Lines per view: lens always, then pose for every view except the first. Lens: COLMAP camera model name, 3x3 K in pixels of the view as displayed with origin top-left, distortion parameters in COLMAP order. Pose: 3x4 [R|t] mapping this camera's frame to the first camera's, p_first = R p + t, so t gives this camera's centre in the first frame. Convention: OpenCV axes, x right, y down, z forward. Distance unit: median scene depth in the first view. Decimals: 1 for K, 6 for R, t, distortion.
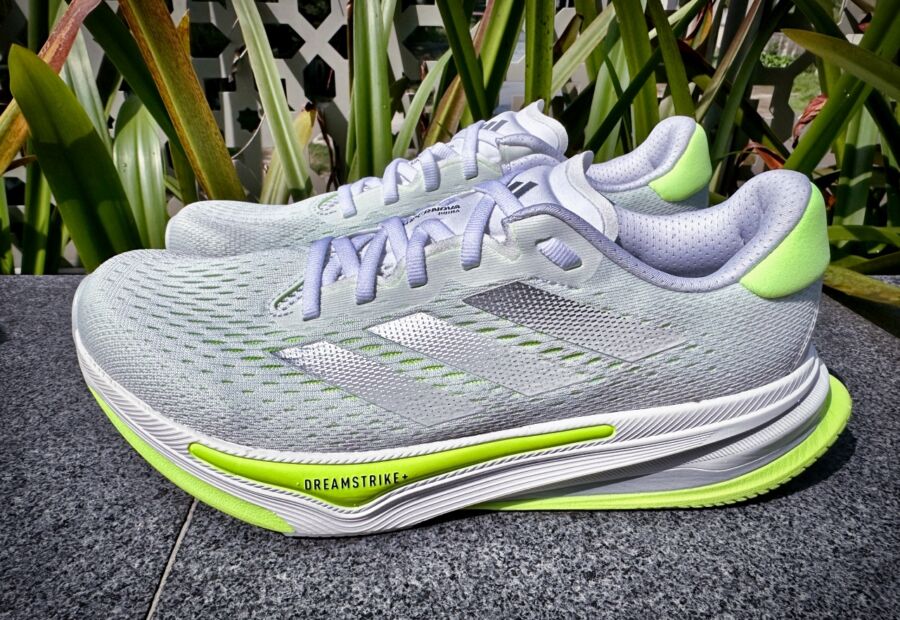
lens RADIAL K [[632.3, 0, 451.4], [0, 632.3, 331.3], [0, 0, 1]] dist [-0.003469, 0.003025]
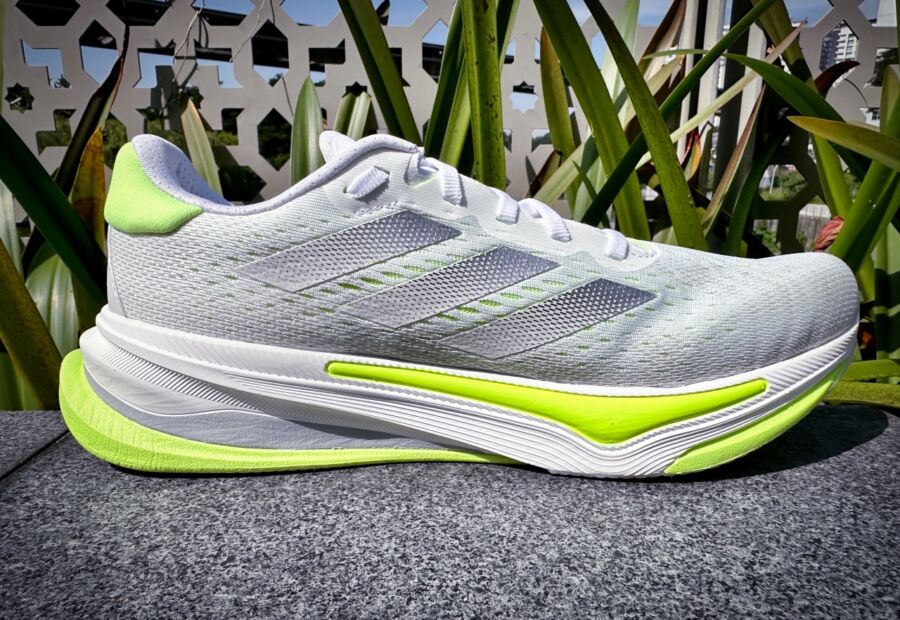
lens RADIAL K [[633.7, 0, 444.8], [0, 633.7, 337.9], [0, 0, 1]] dist [-0.003563, 0.003304]
pose [[0.999593, -0.012684, -0.025565, 0.059765], [0.005815, 0.967538, -0.252659, 0.004063], [0.027939, 0.252407, 0.967218, 0.166080]]
